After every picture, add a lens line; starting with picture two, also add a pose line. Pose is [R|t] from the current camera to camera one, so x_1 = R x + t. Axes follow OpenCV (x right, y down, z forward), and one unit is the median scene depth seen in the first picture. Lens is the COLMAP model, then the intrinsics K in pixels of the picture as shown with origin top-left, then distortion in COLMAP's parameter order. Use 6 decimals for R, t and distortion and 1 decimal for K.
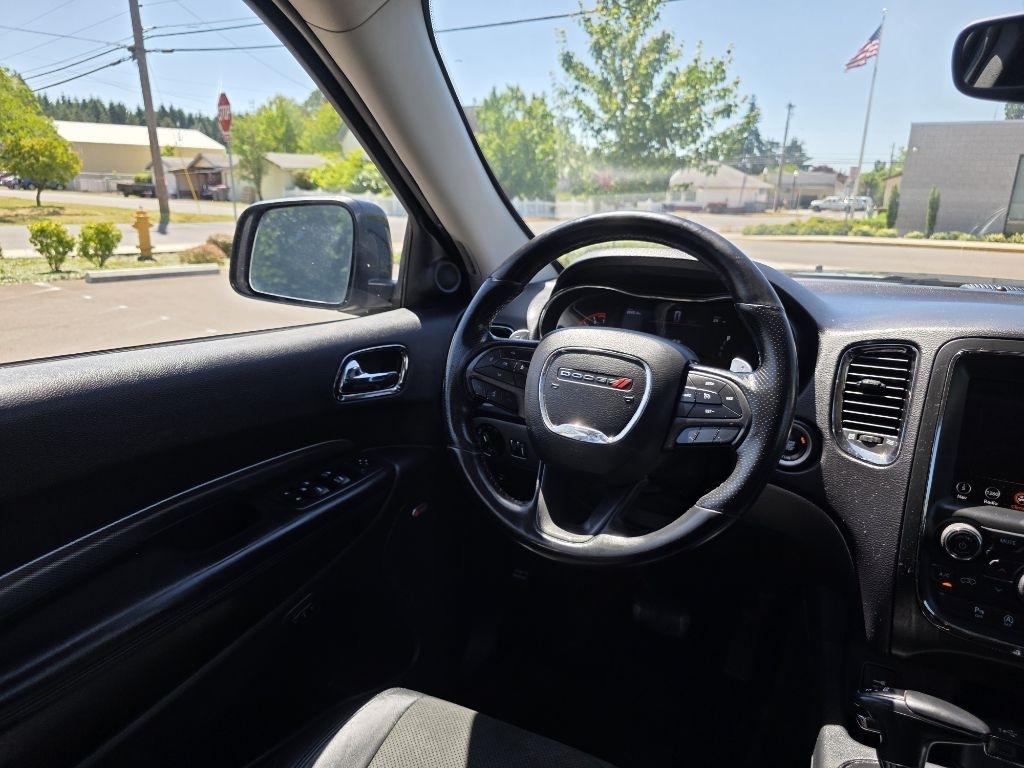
lens RADIAL K [[686.0, 0, 507.0], [0, 686.0, 386.9], [0, 0, 1]] dist [0.045266, -0.040125]
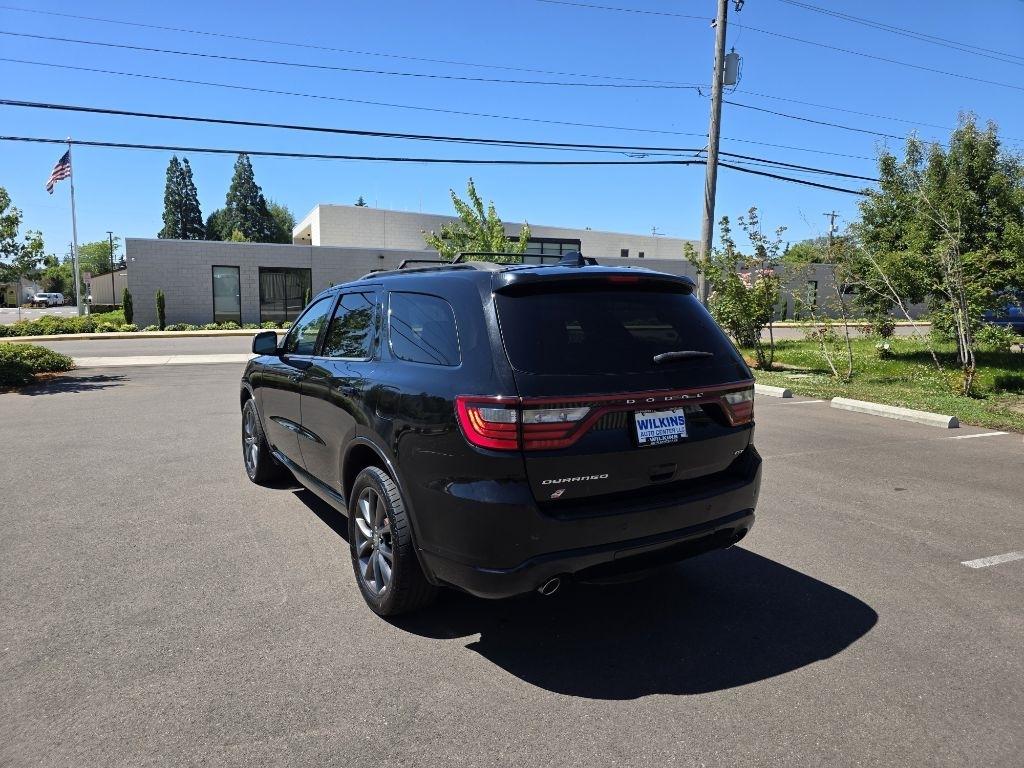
lens RADIAL K [[686.0, 0, 506.8], [0, 686.0, 370.9], [0, 0, 1]] dist [0.045266, -0.040125]
pose [[0.503590, -0.111803, 0.856678, -0.143299], [0.239449, 0.970807, -0.014060, 0.019457], [-0.830097, 0.212212, 0.515660, -0.122297]]
